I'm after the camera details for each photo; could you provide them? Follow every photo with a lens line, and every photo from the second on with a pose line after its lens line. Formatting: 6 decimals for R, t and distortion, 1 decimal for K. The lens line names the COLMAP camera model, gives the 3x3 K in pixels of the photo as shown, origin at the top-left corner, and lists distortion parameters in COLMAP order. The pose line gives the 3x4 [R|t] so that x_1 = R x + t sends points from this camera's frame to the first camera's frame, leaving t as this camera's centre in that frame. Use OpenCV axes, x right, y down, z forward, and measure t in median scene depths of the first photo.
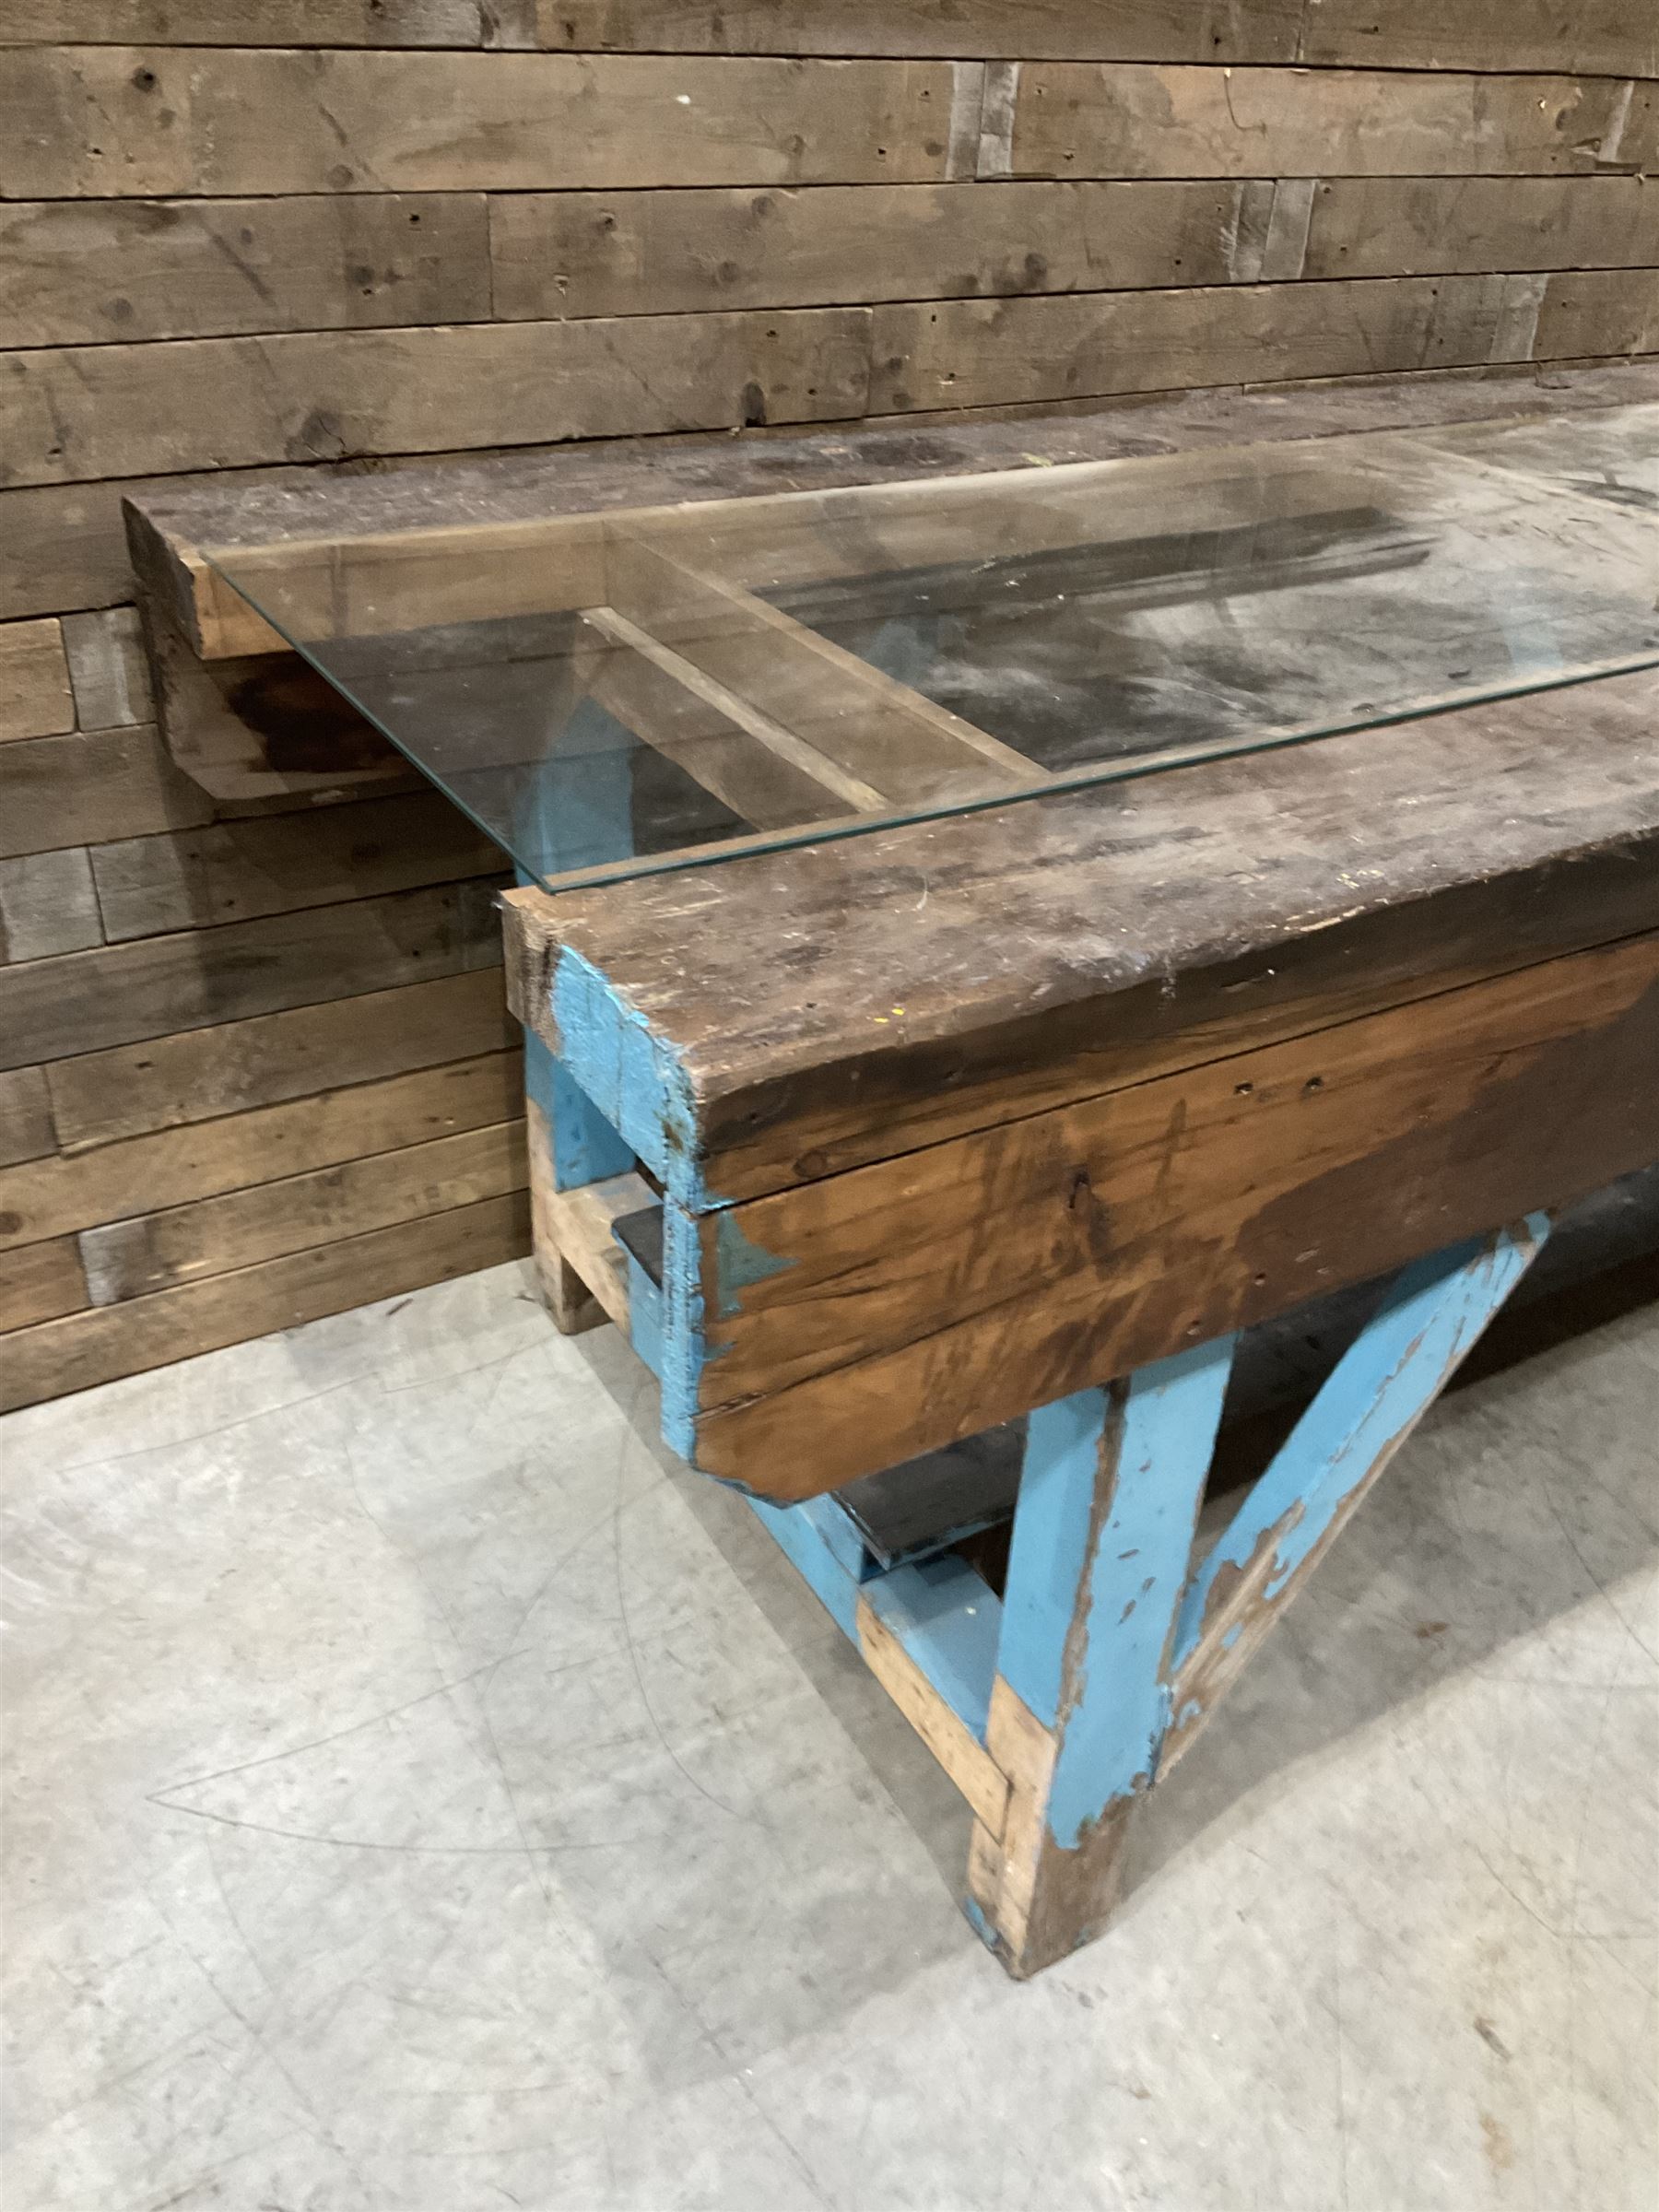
lens RADIAL K [[1838.2, 0, 835.9], [0, 1838.2, 1090.9], [0, 0, 1]] dist [0.046408, -0.080346]
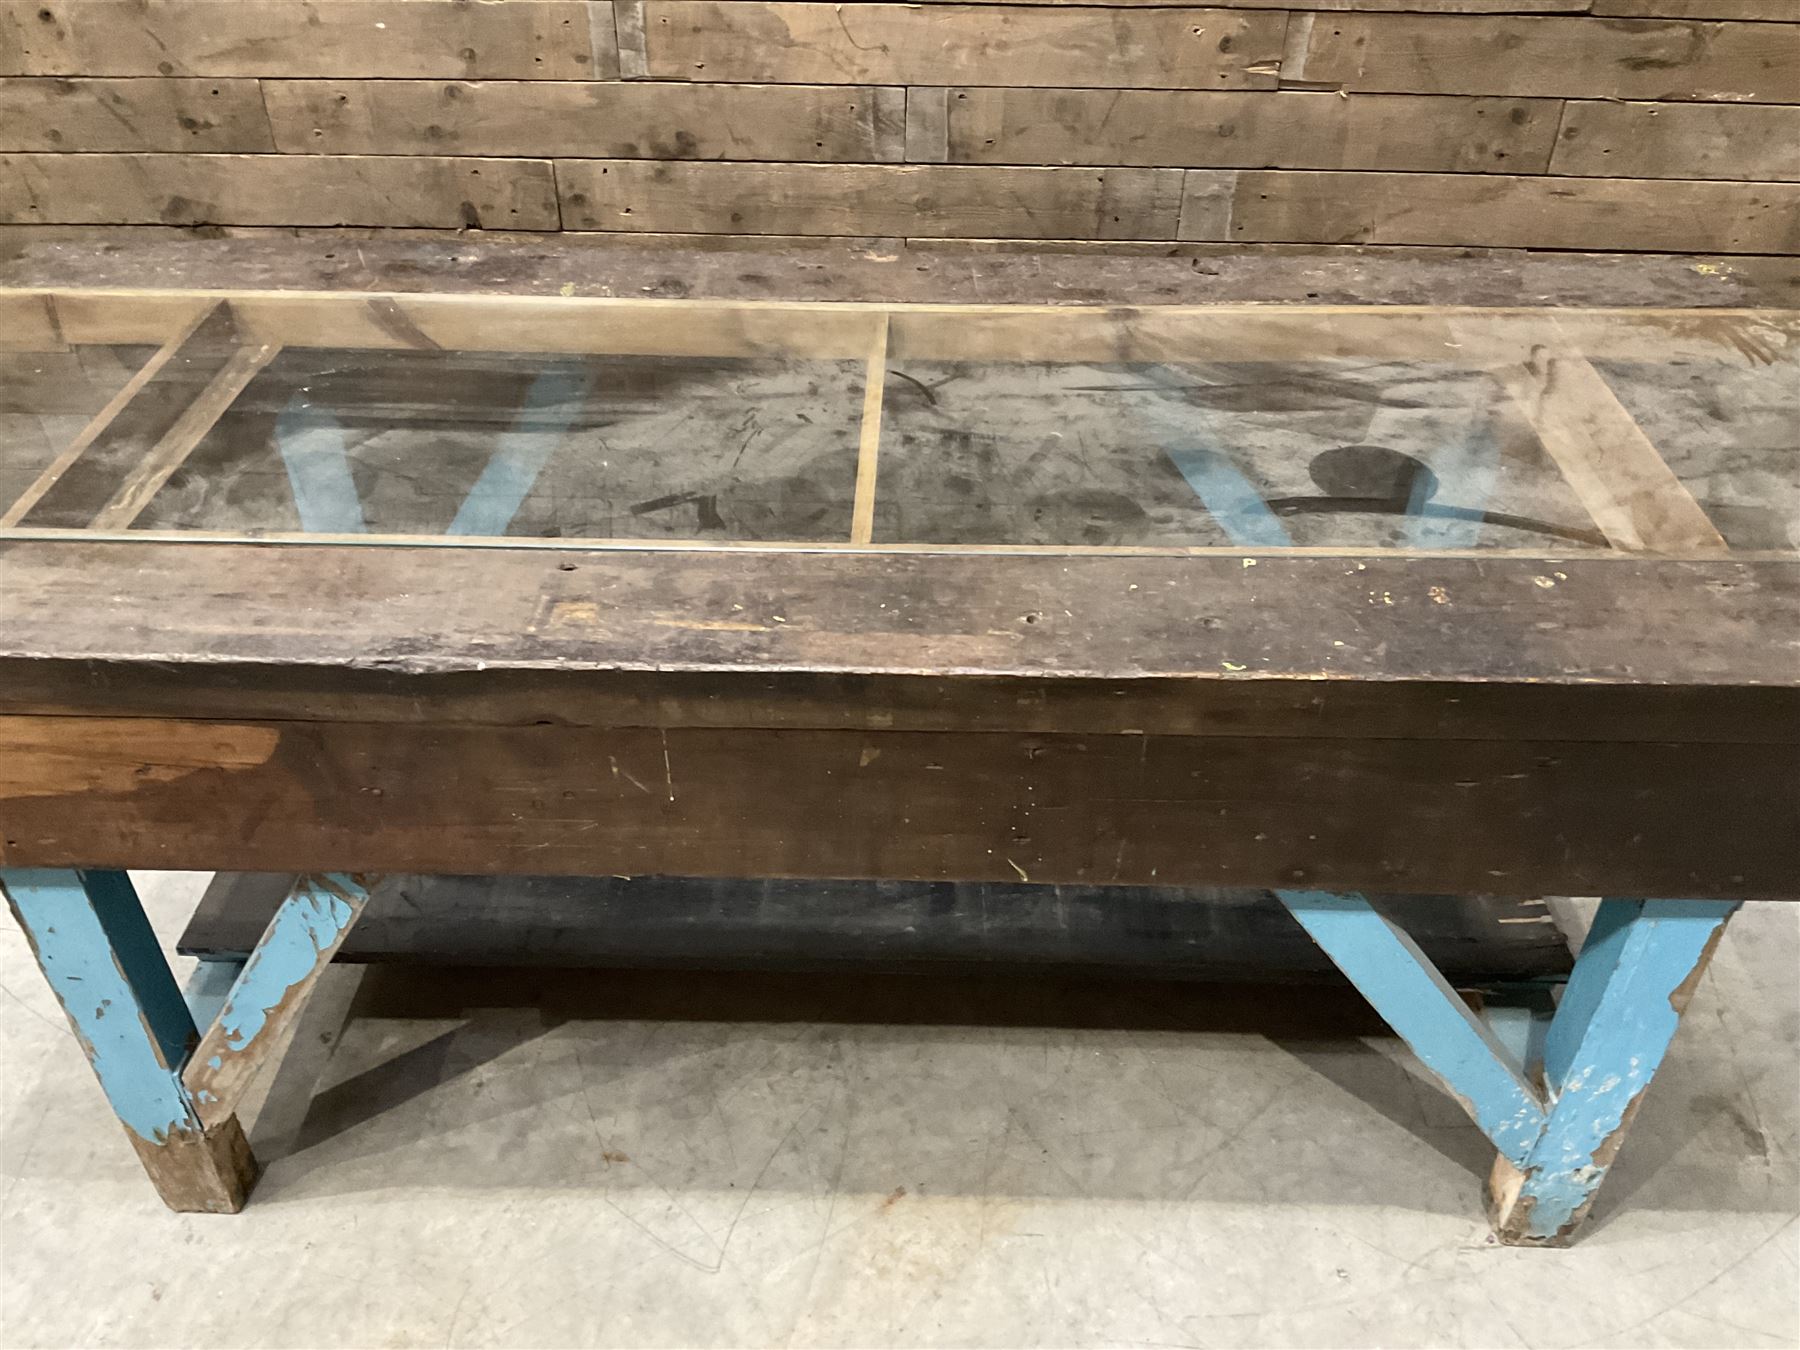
lens RADIAL K [[1491.8, 0, 902.7], [0, 1491.8, 673.8], [0, 0, 1]] dist [0.046991, -0.085596]
pose [[0.841621, 0.287997, -0.456872, 1.037986], [-0.254045, 0.957630, 0.135672, -0.307032], [0.476587, 0.001882, 0.879125, 0.112269]]
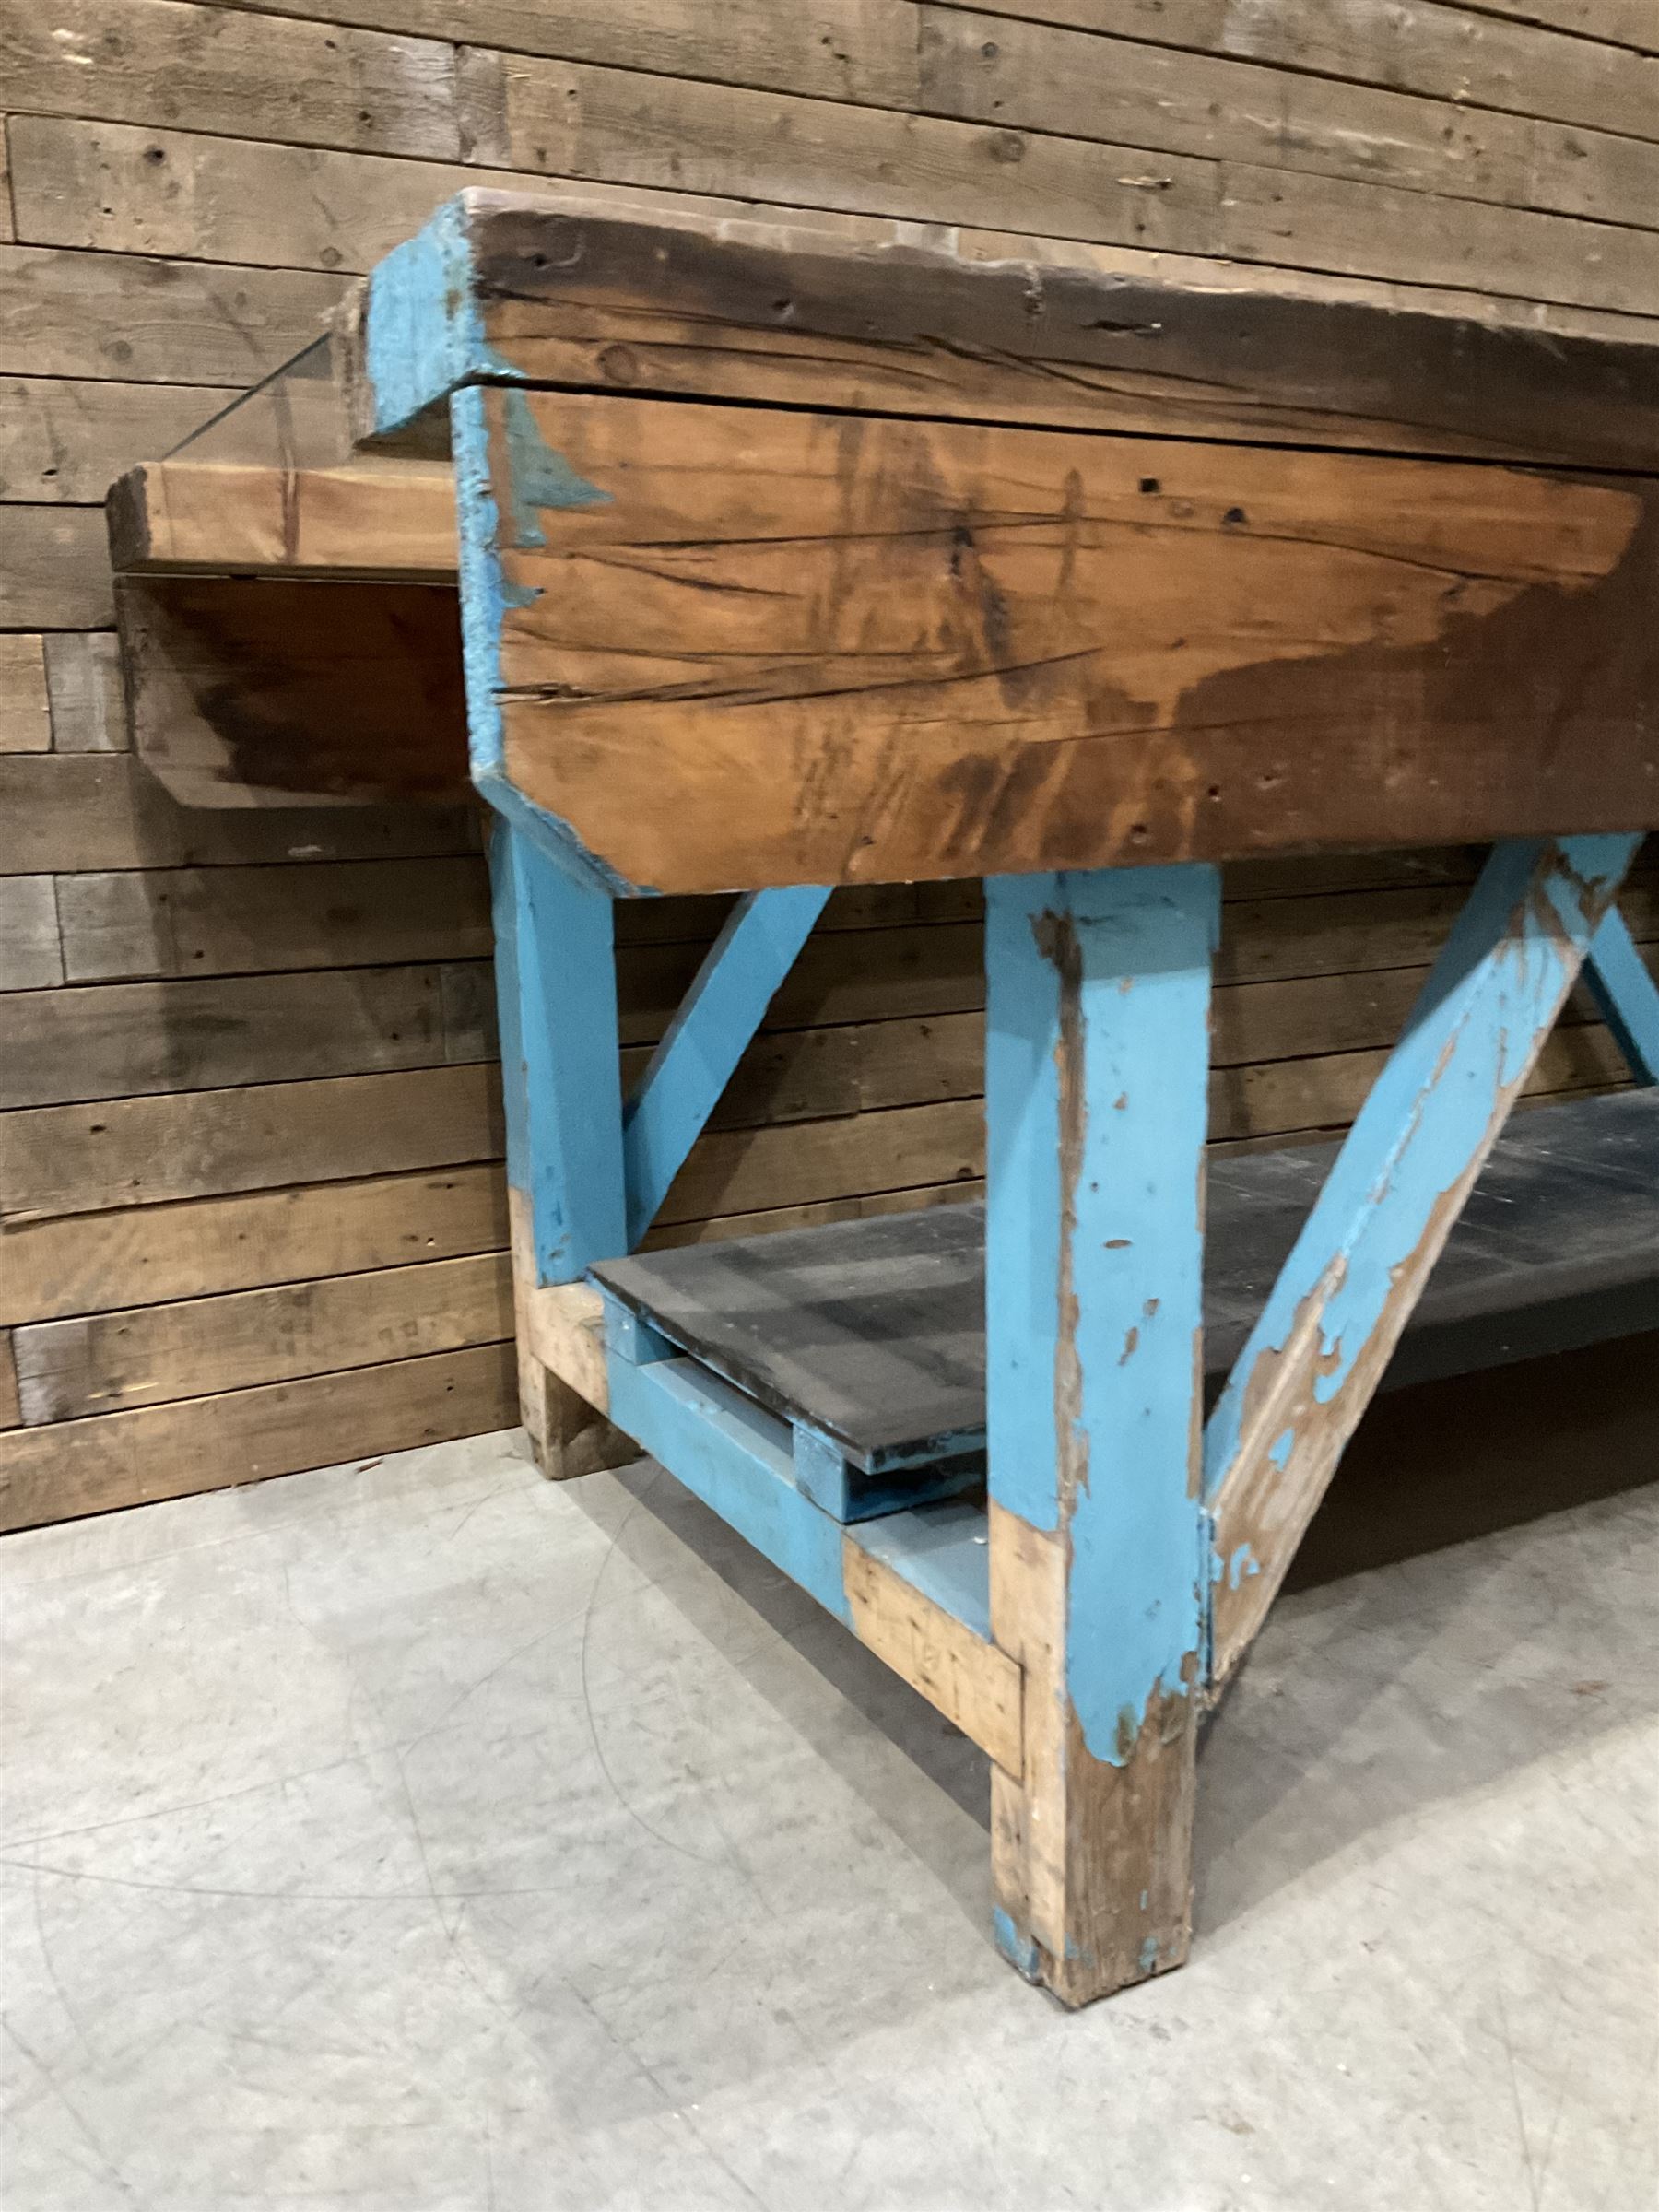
lens RADIAL K [[1833.2, 0, 837.1], [0, 1833.2, 1093.4], [0, 0, 1]] dist [0.046991, -0.085596]
pose [[0.996805, -0.058929, -0.053919, 0.062719], [0.035923, 0.933674, -0.356318, 0.363864], [0.071340, 0.353243, 0.932808, 0.158840]]
